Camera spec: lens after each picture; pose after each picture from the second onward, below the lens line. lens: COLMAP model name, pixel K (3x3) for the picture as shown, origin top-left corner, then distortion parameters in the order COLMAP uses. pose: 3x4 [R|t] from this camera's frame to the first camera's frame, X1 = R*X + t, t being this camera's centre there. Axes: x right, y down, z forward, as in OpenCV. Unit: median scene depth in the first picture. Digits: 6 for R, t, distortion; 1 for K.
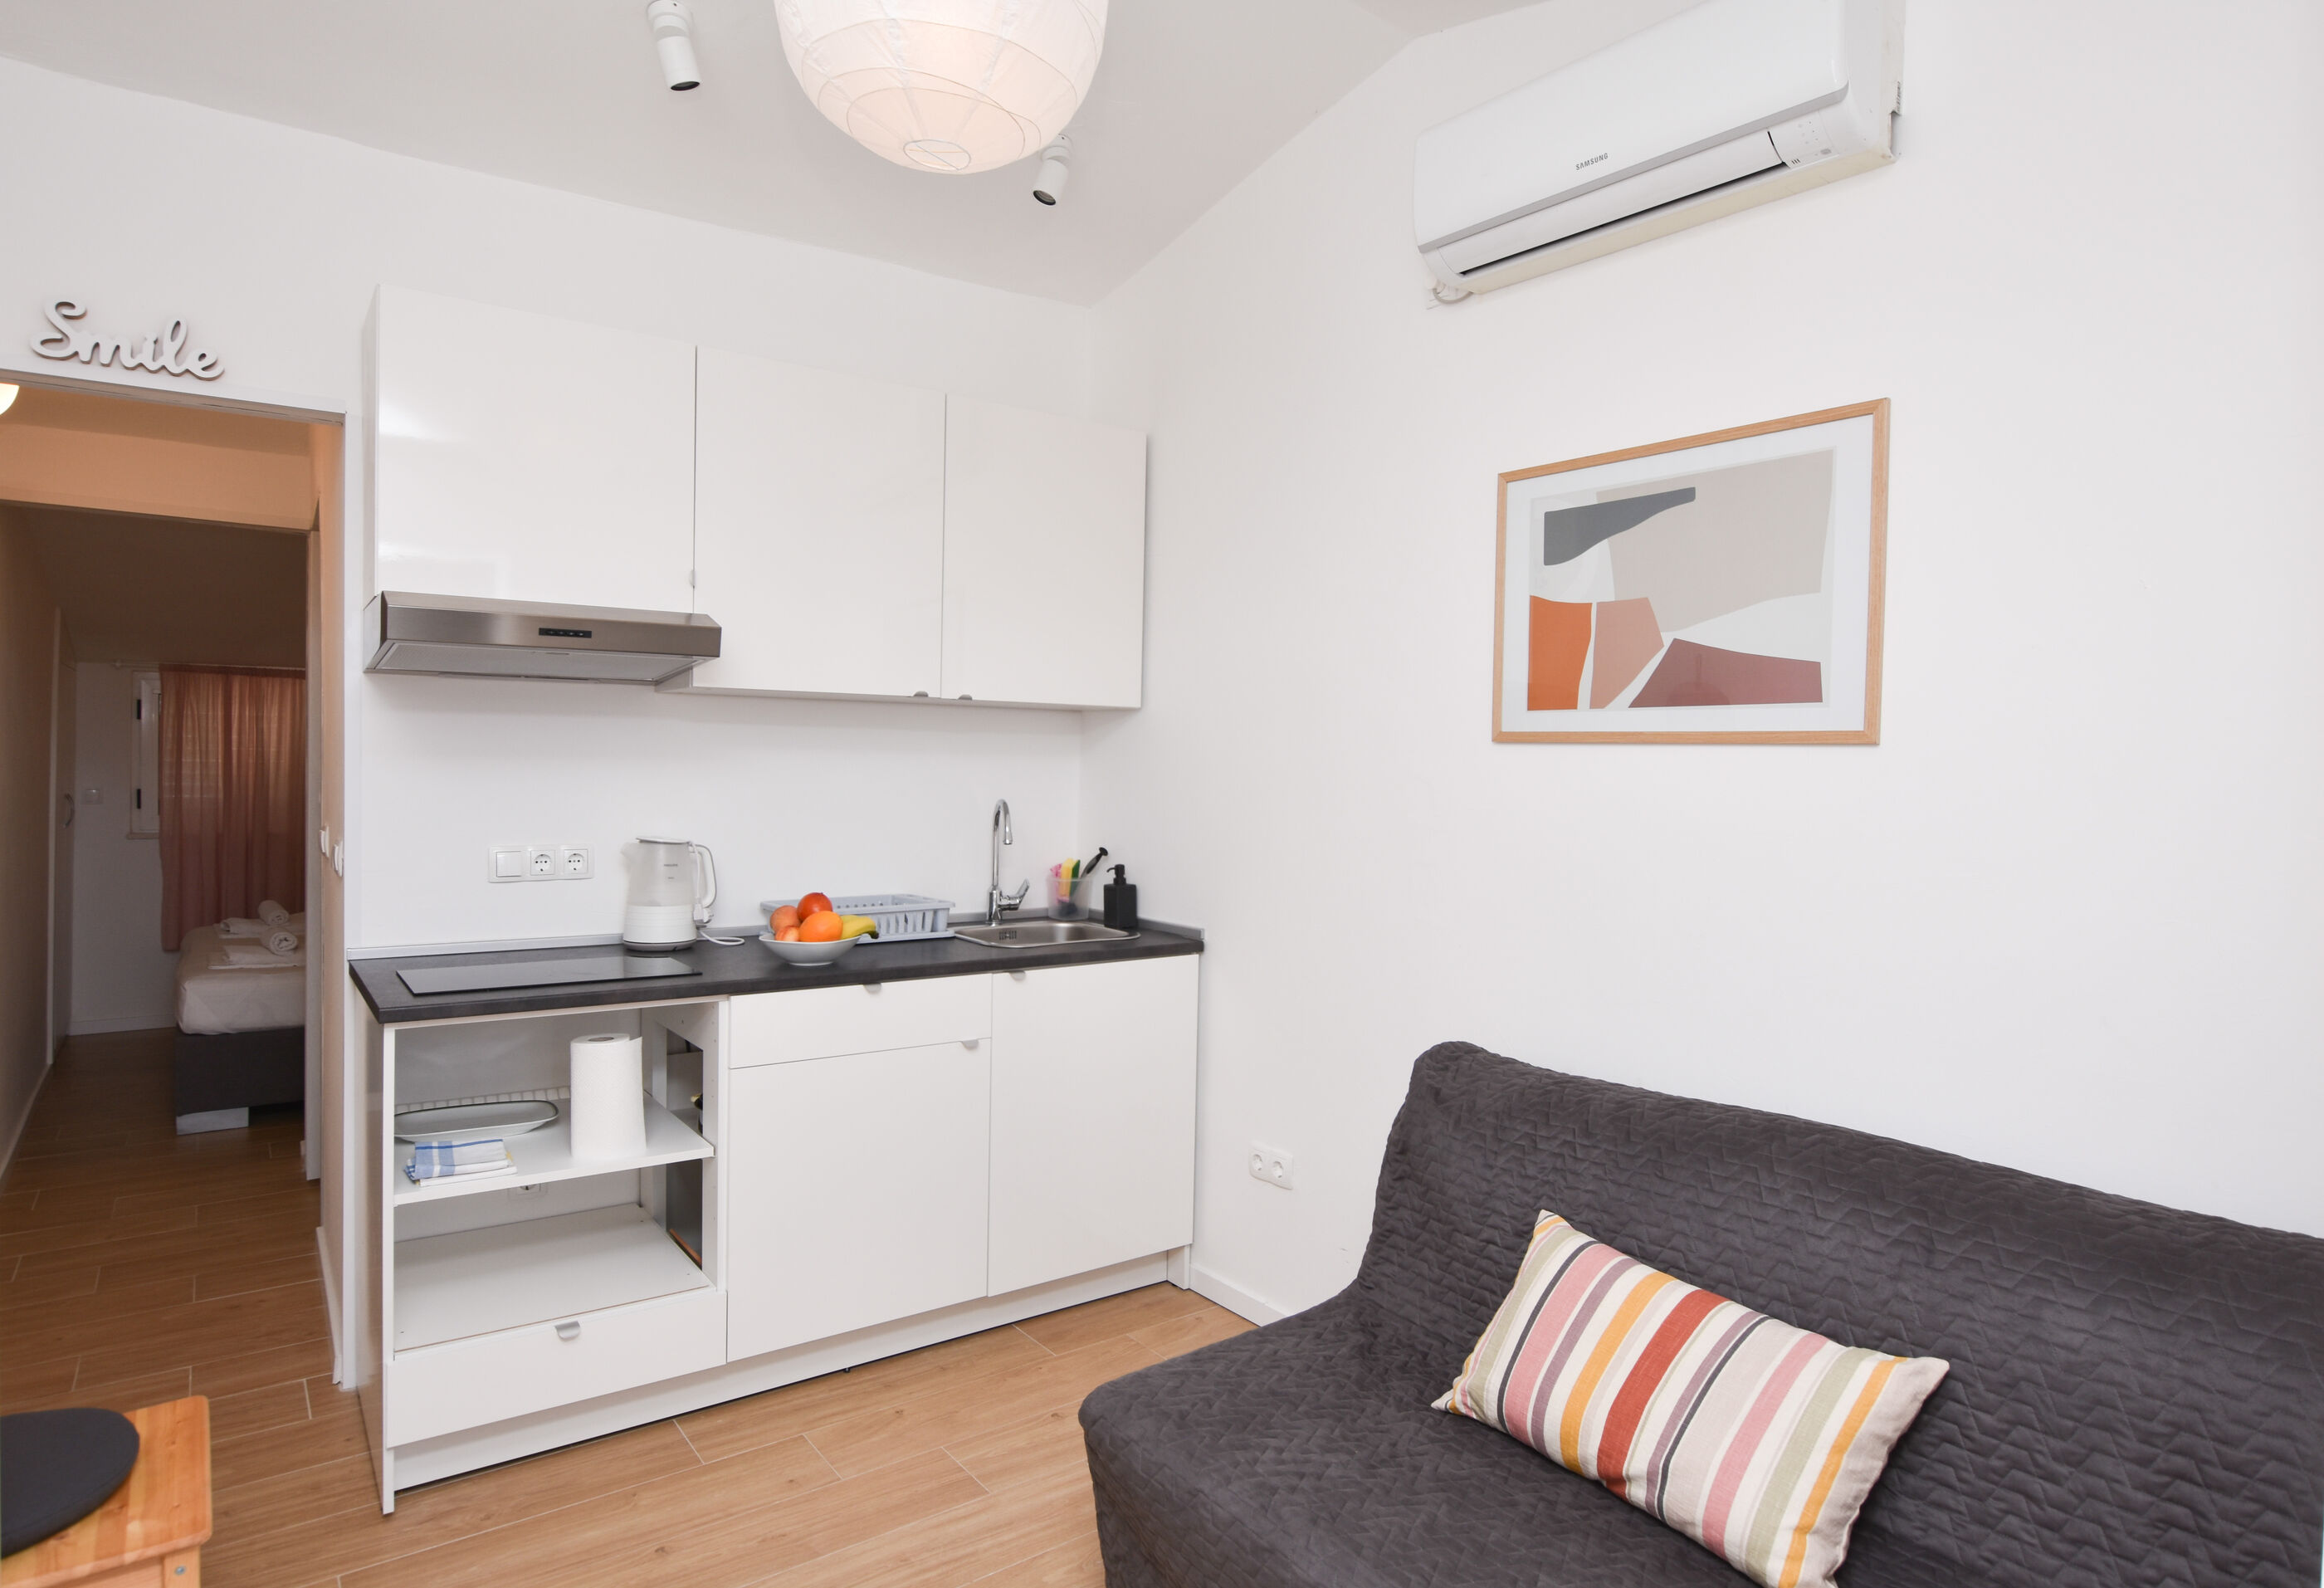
lens RADIAL K [[1276.0, 0, 1151.7], [0, 1276.0, 786.7], [0, 0, 1]] dist [-0.018607, -0.000278]
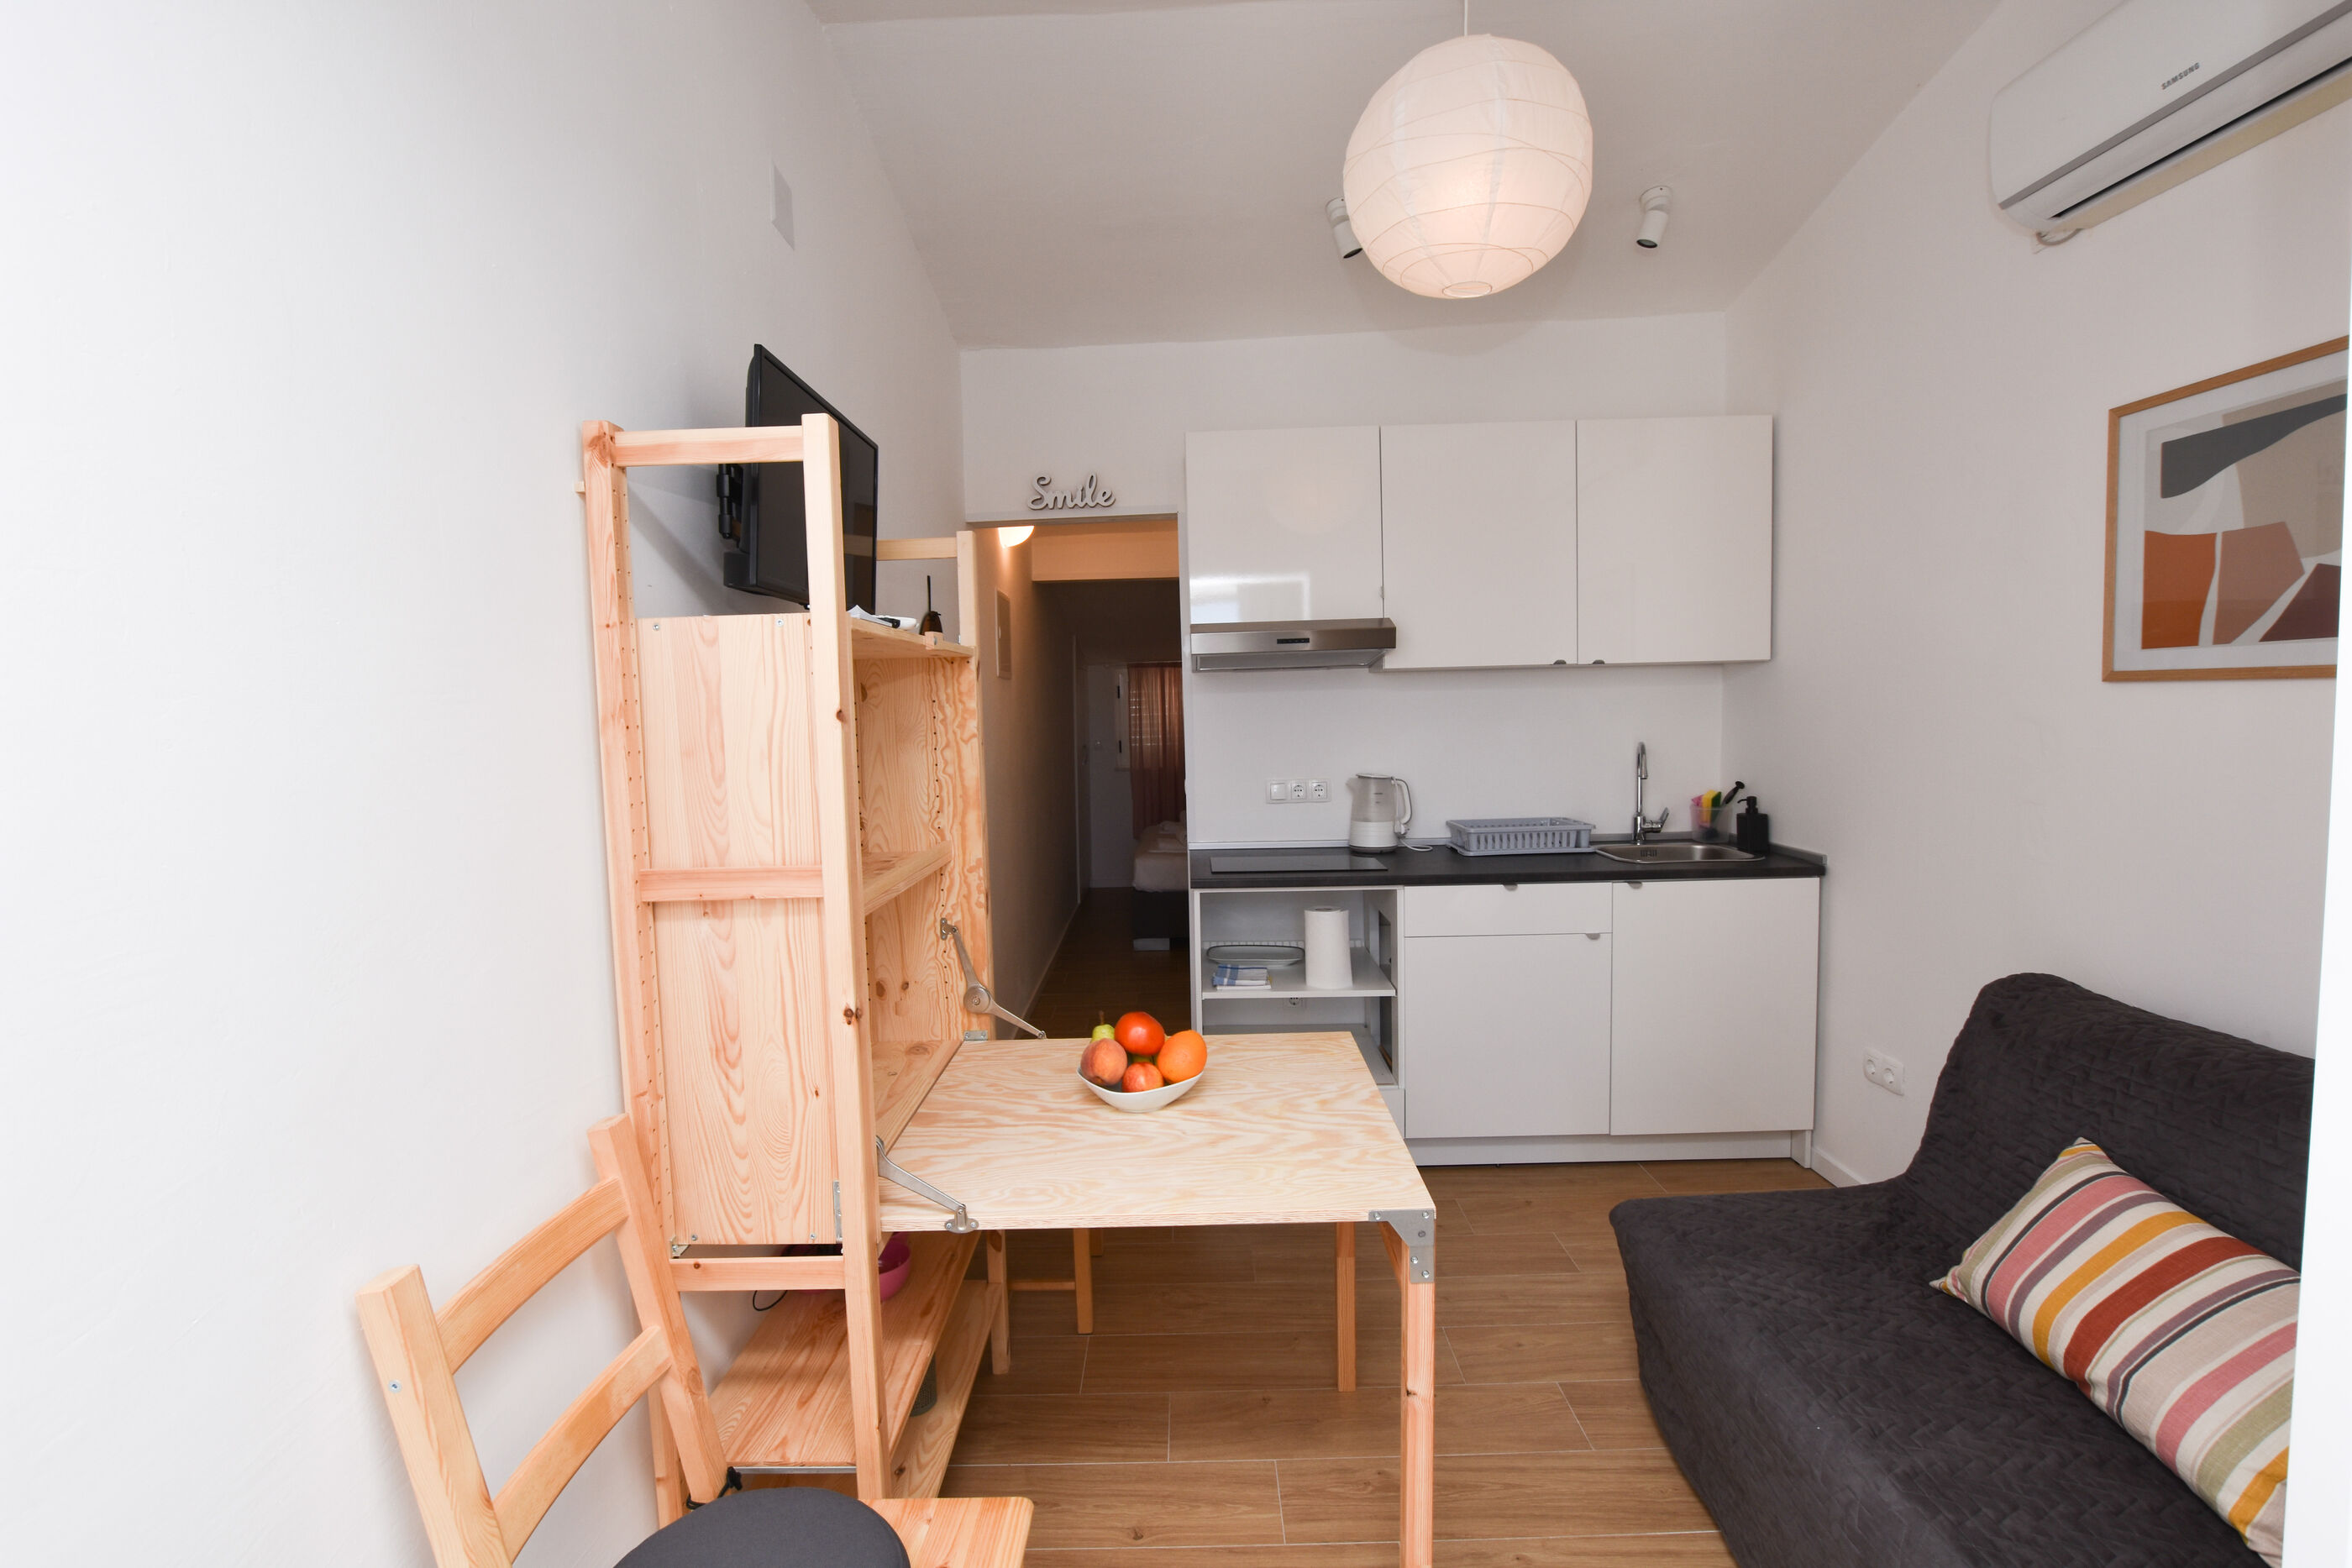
lens RADIAL K [[1041.4, 0, 1173.1], [0, 1041.4, 774.4], [0, 0, 1]] dist [-0.032499, 0.005370]
pose [[0.794169, 0.001505, -0.607695, 0.178450], [0.028602, 0.998796, 0.039853, -0.015650], [0.607024, -0.049031, 0.793170, -0.079803]]
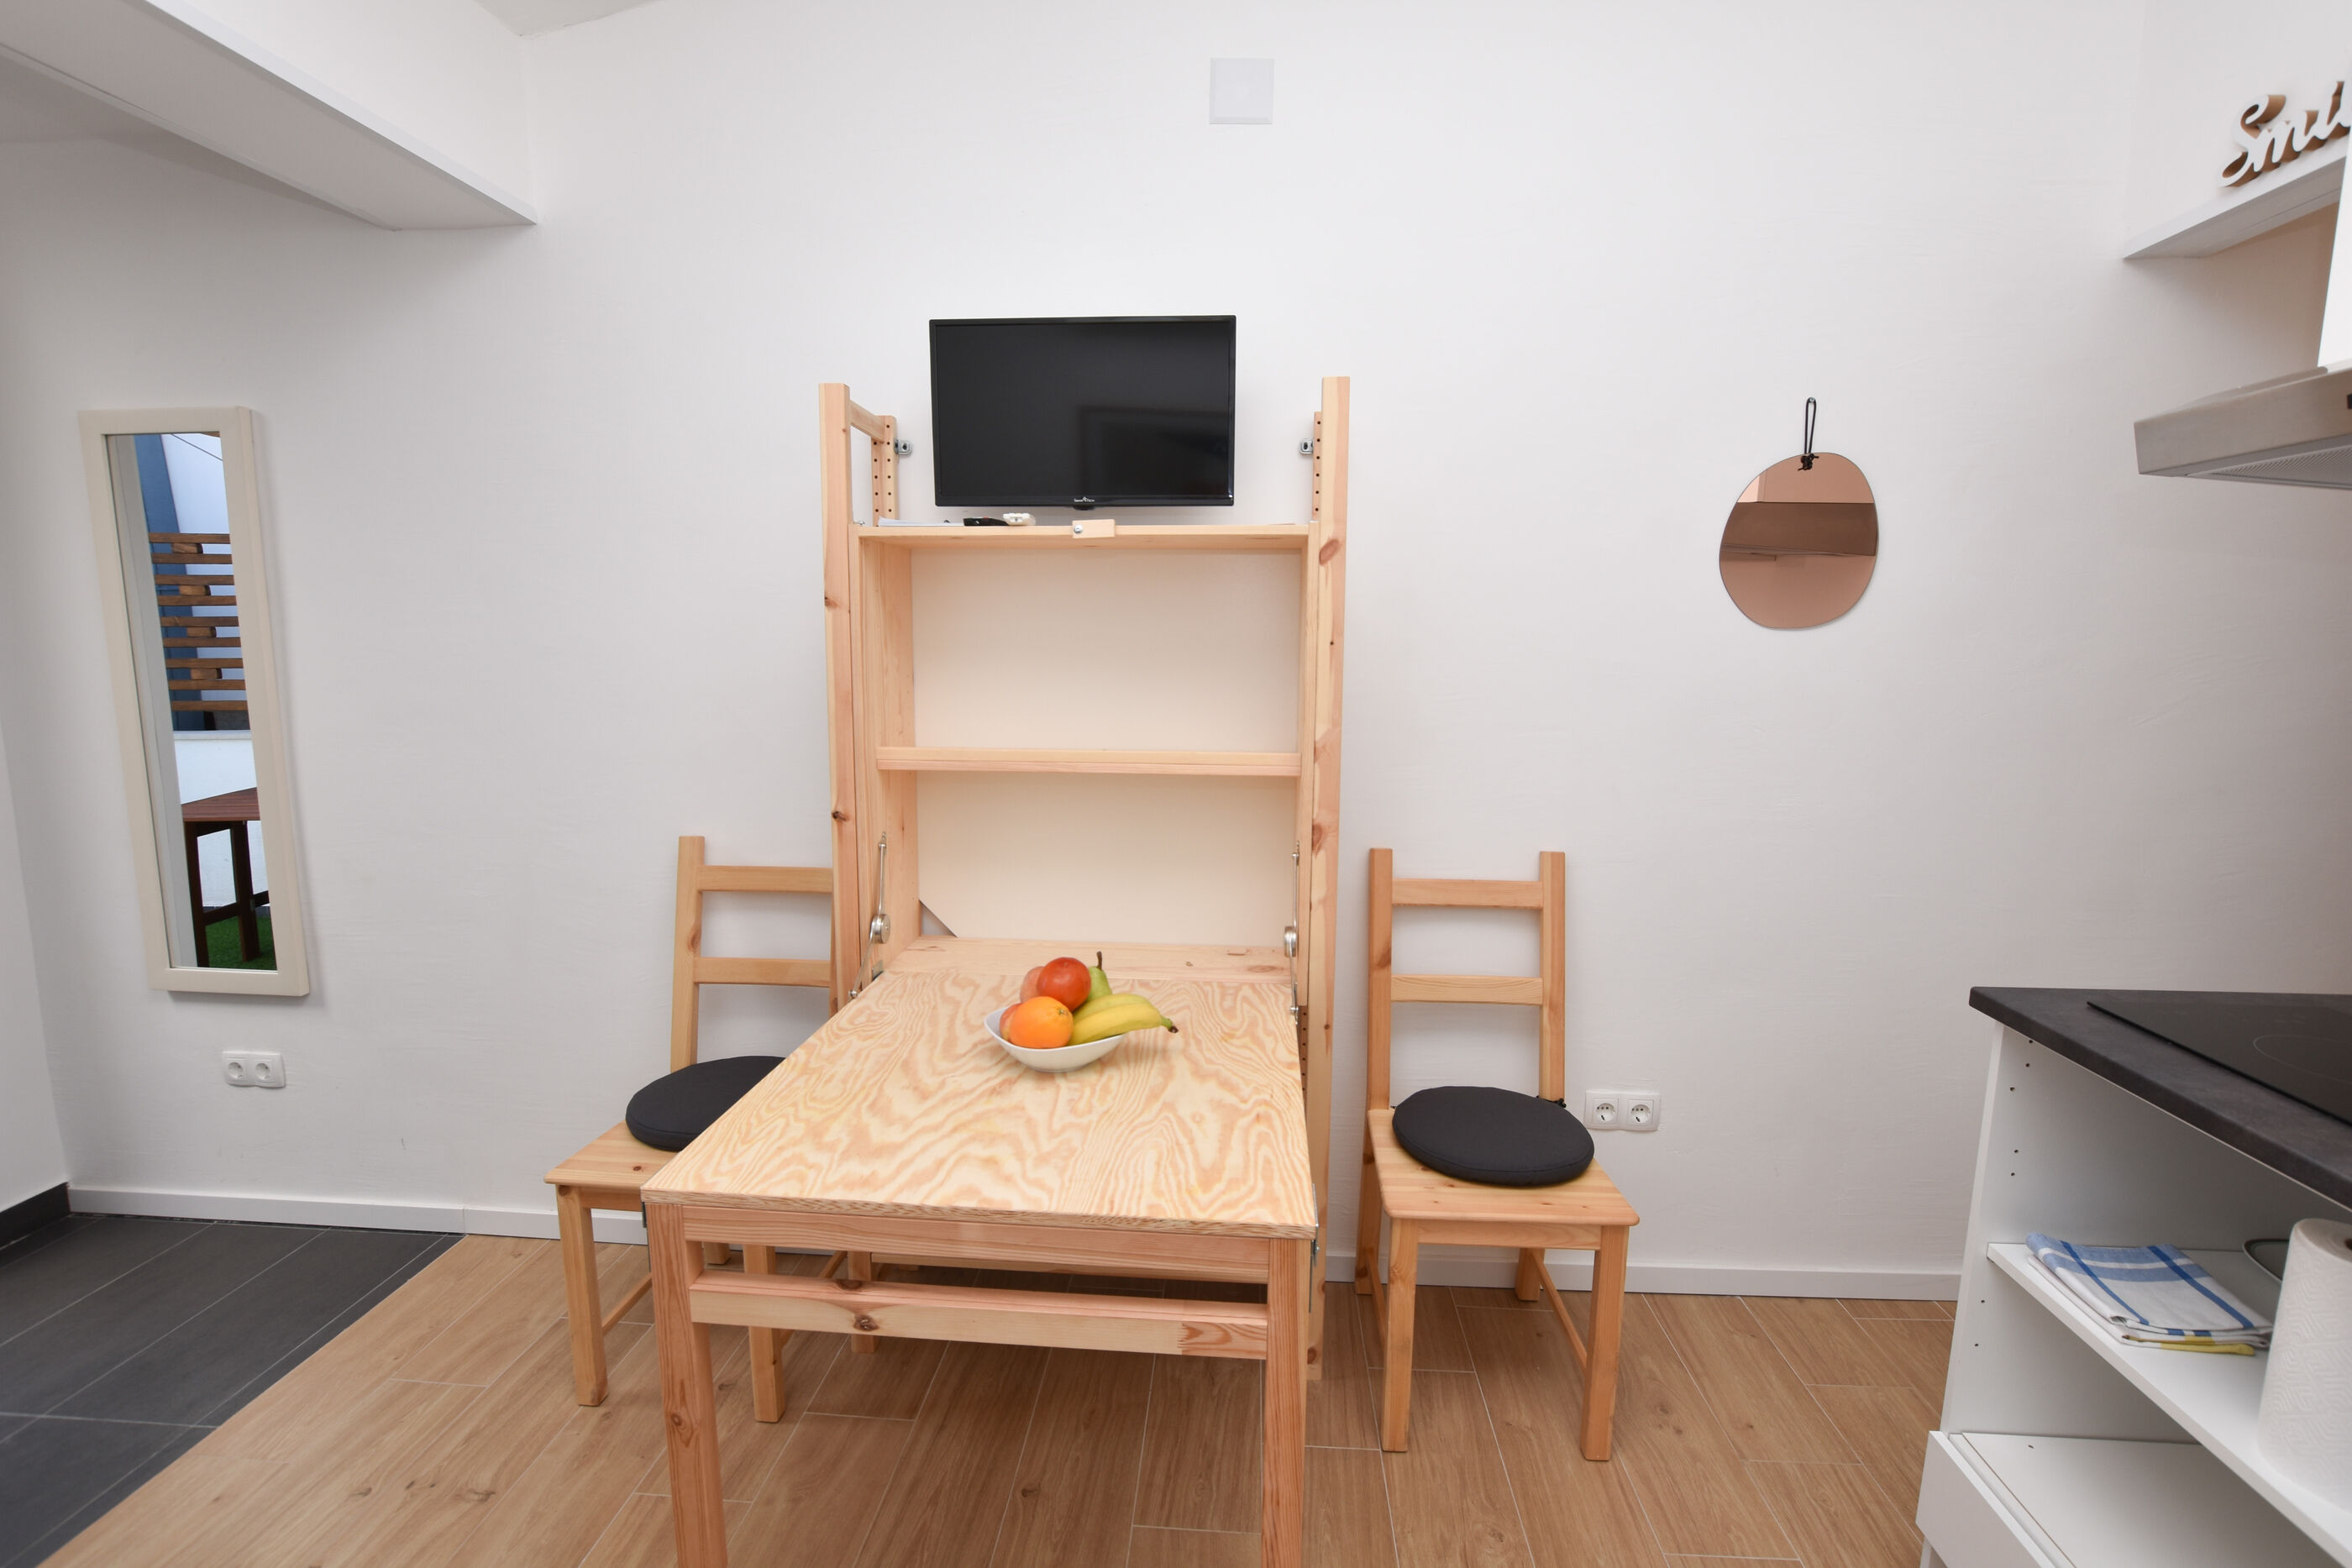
lens RADIAL K [[1041.4, 0, 1173.1], [0, 1041.4, 774.4], [0, 0, 1]] dist [-0.032499, 0.005370]
pose [[-0.651983, 0.076371, -0.754377, 0.132219], [-0.033266, 0.991075, 0.129085, -0.010823], [0.757503, 0.109256, -0.643624, 0.898661]]
